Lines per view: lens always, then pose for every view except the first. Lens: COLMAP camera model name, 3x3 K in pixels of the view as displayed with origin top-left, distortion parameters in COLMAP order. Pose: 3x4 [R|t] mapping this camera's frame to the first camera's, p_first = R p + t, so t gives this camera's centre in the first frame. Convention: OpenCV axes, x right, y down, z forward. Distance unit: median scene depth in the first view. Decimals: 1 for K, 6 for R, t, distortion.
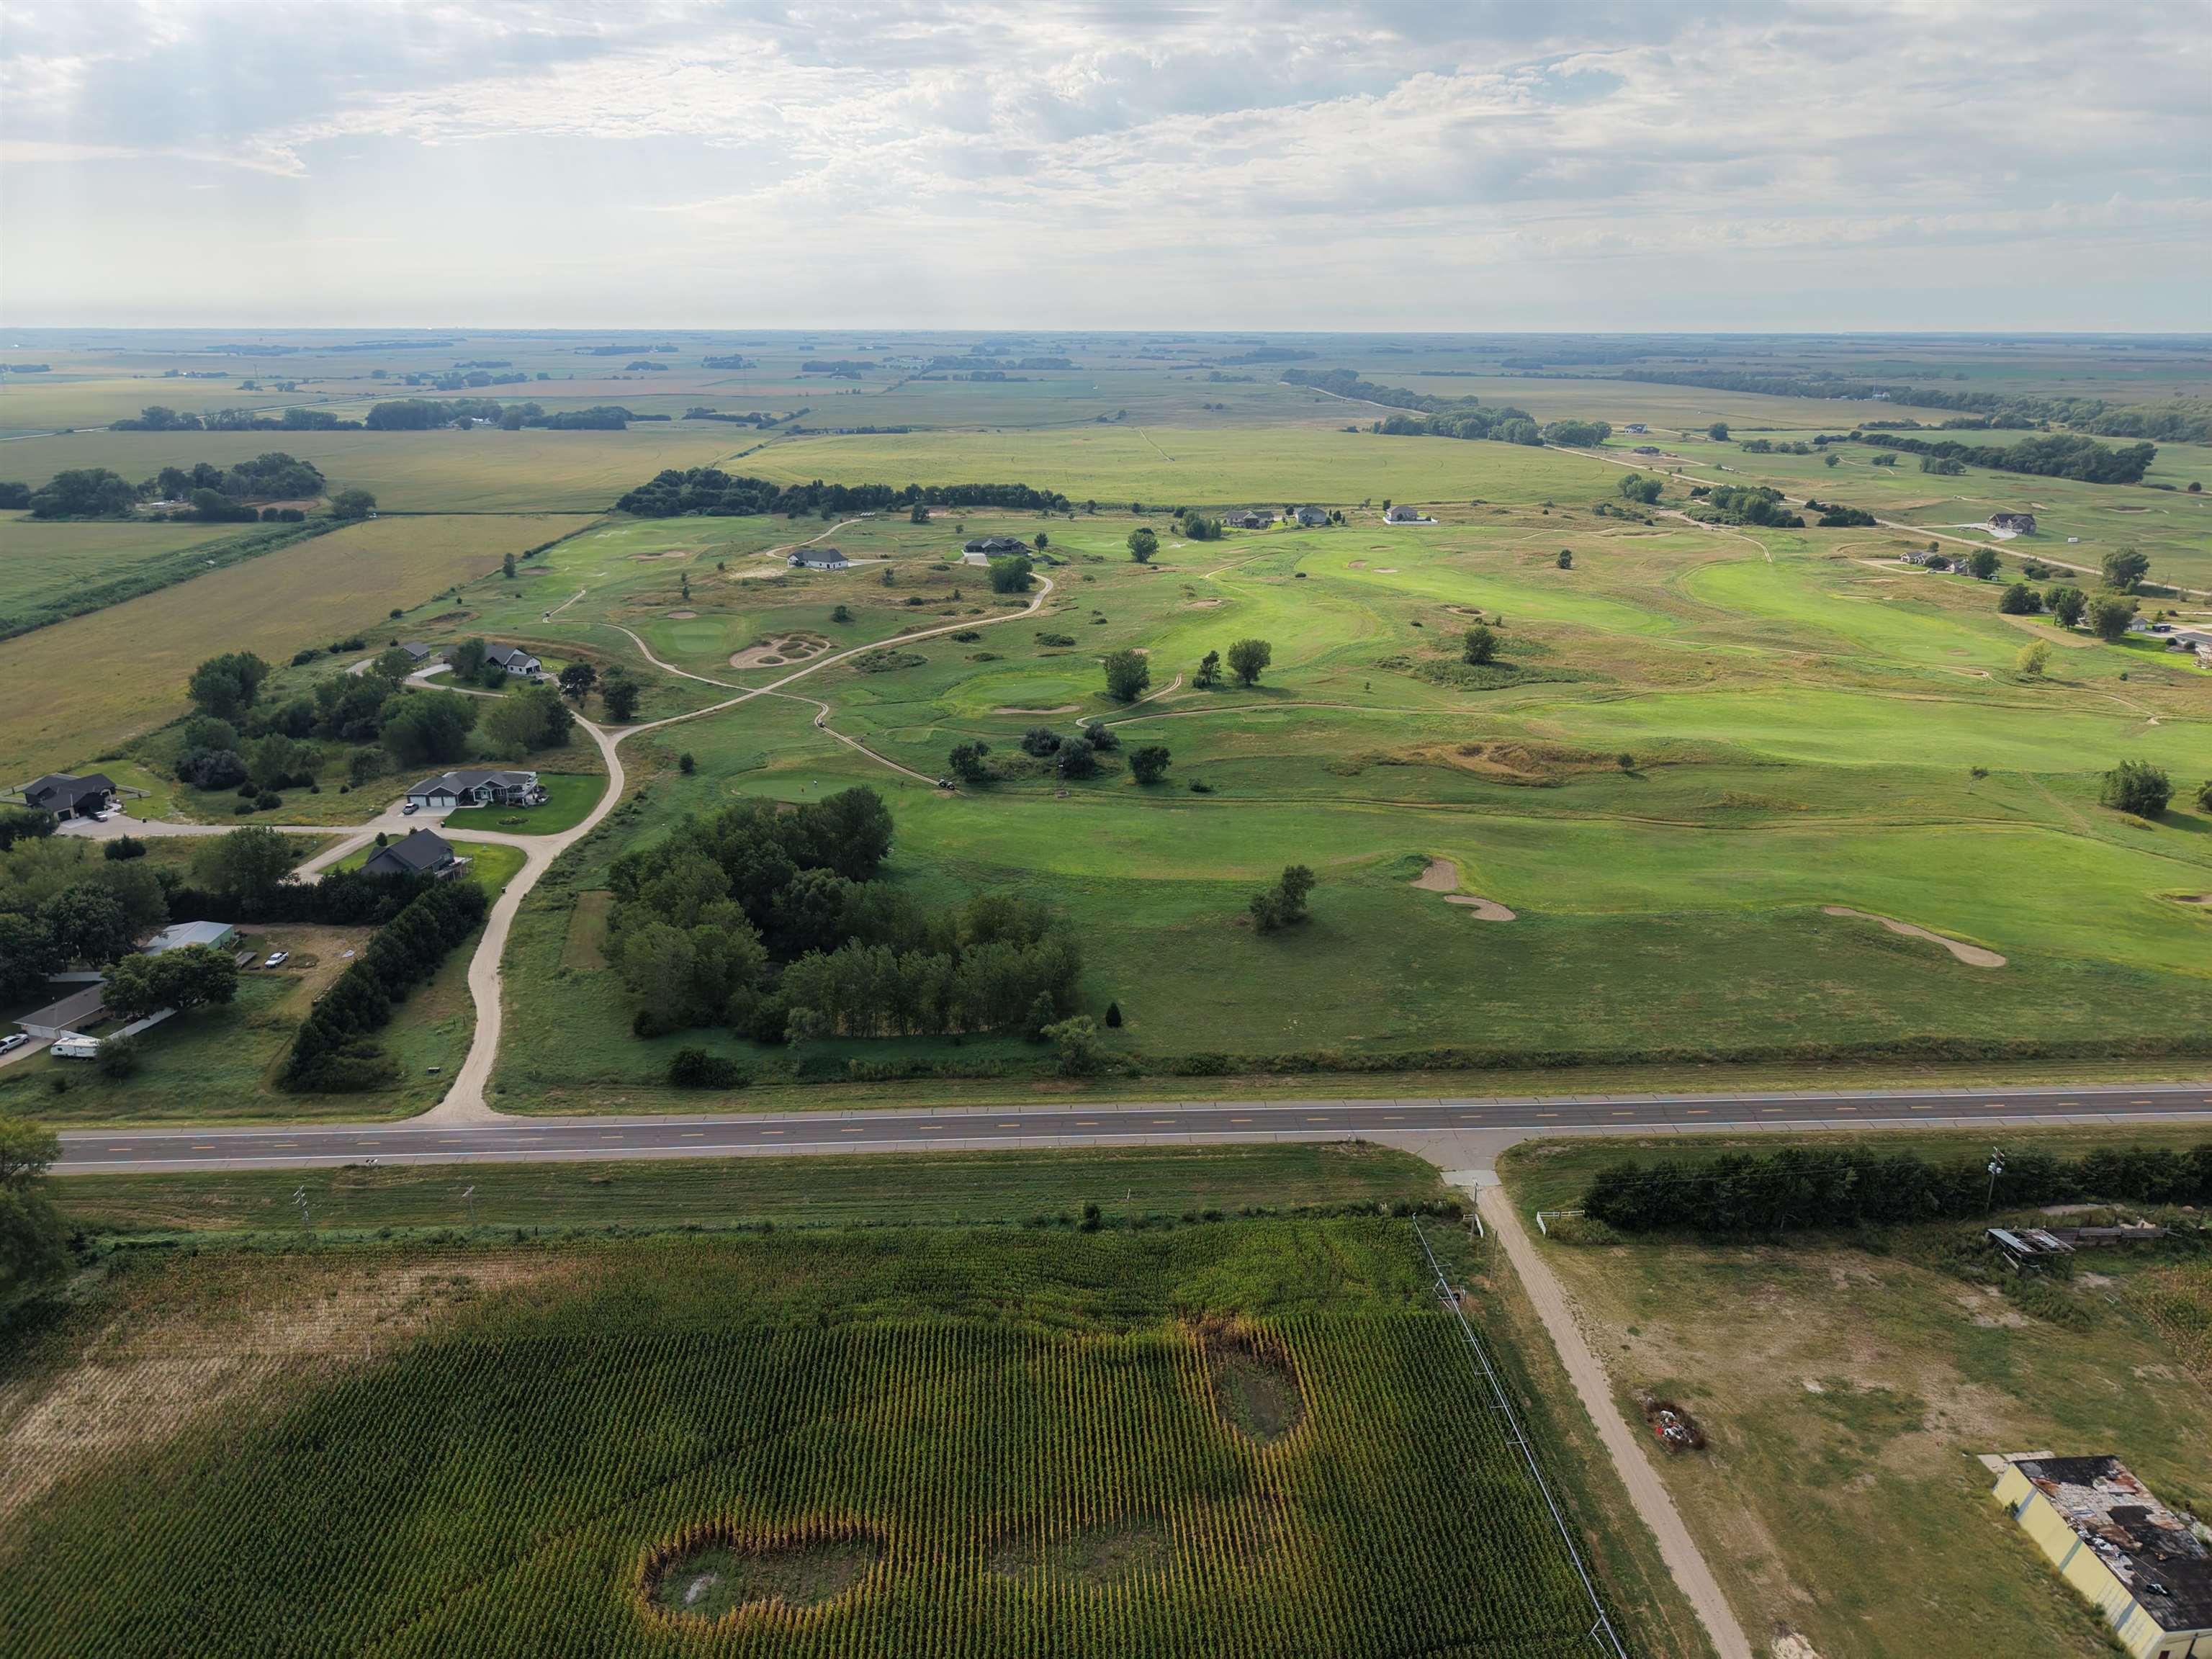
lens RADIAL K [[1518.0, 0, 1109.1], [0, 1518.0, 727.6], [0, 0, 1]] dist [0.017582, -0.012390]
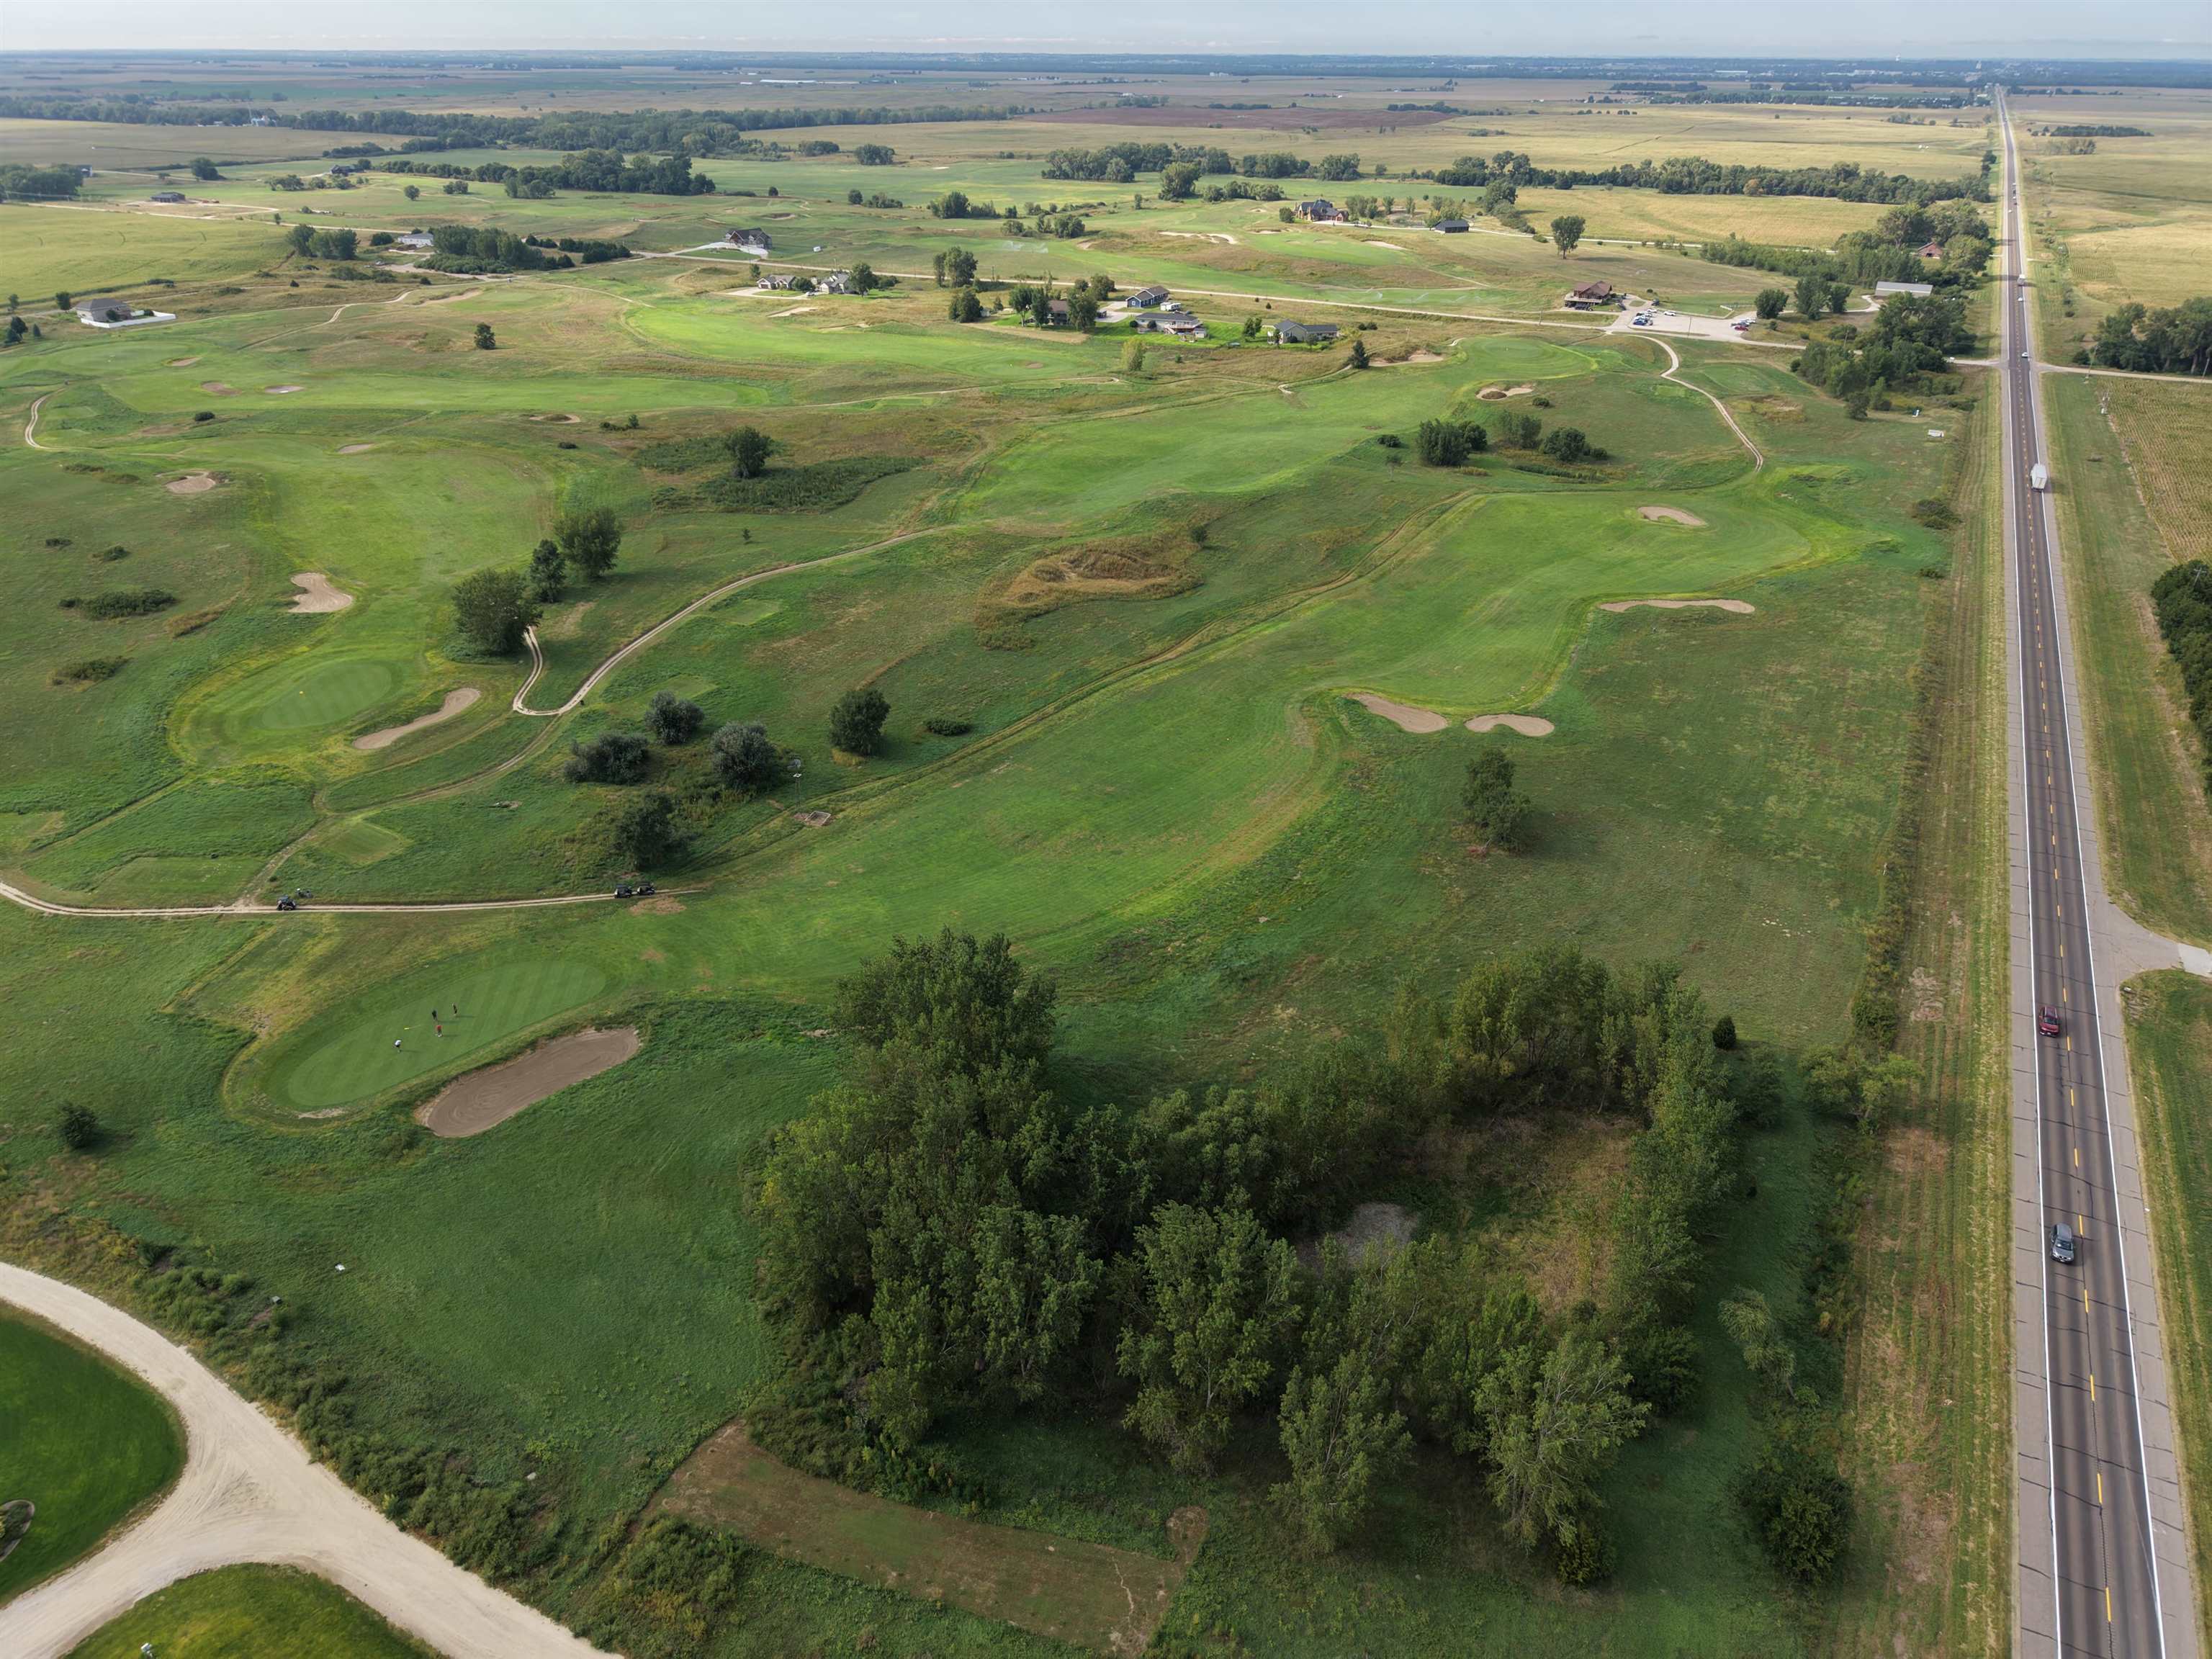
lens RADIAL K [[1481.7, 0, 1104.5], [0, 1481.7, 839.0], [0, 0, 1]] dist [0.017670, -0.014441]
pose [[0.516178, -0.403518, 0.755469, -0.429644], [0.218221, 0.914912, 0.339581, -0.126261], [-0.828215, -0.010425, 0.560313, 0.598916]]
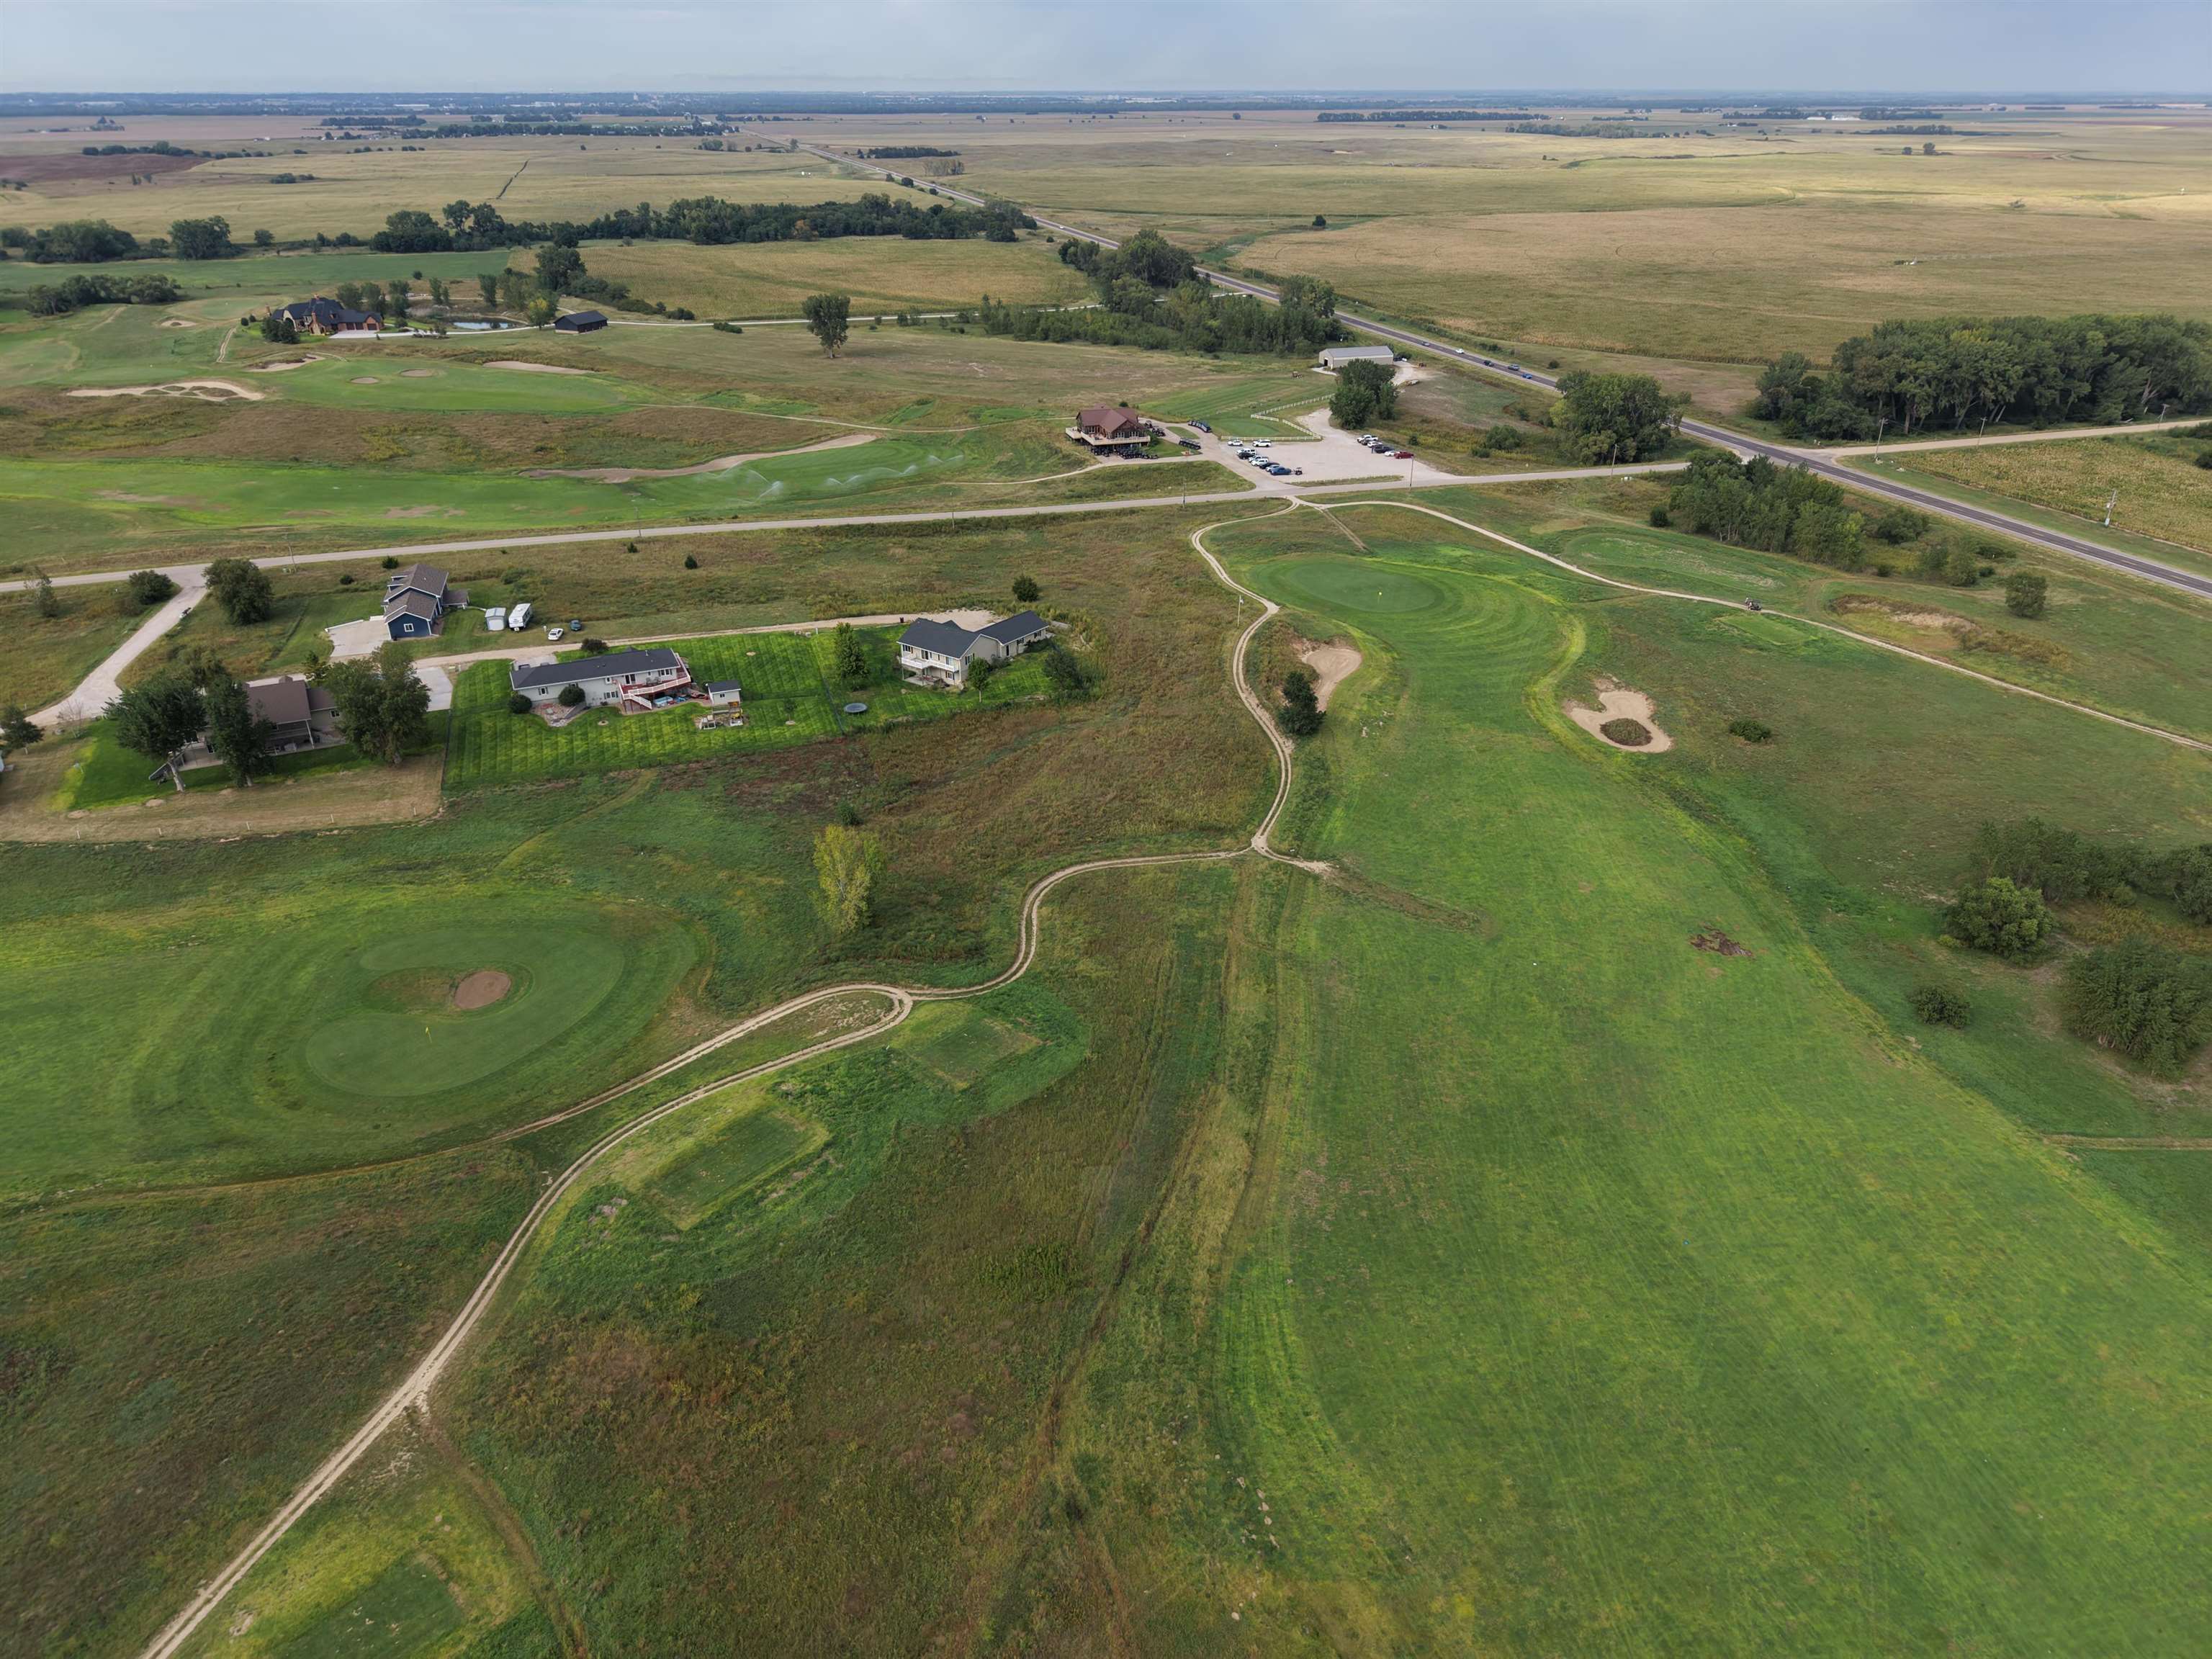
lens RADIAL K [[1481.7, 0, 1104.5], [0, 1481.7, 839.0], [0, 0, 1]] dist [0.017670, -0.014441]
pose [[-0.235645, -0.442218, 0.865399, 0.414371], [0.252320, 0.832100, 0.493908, -0.277834], [-0.938513, 0.334744, -0.084500, 1.323388]]
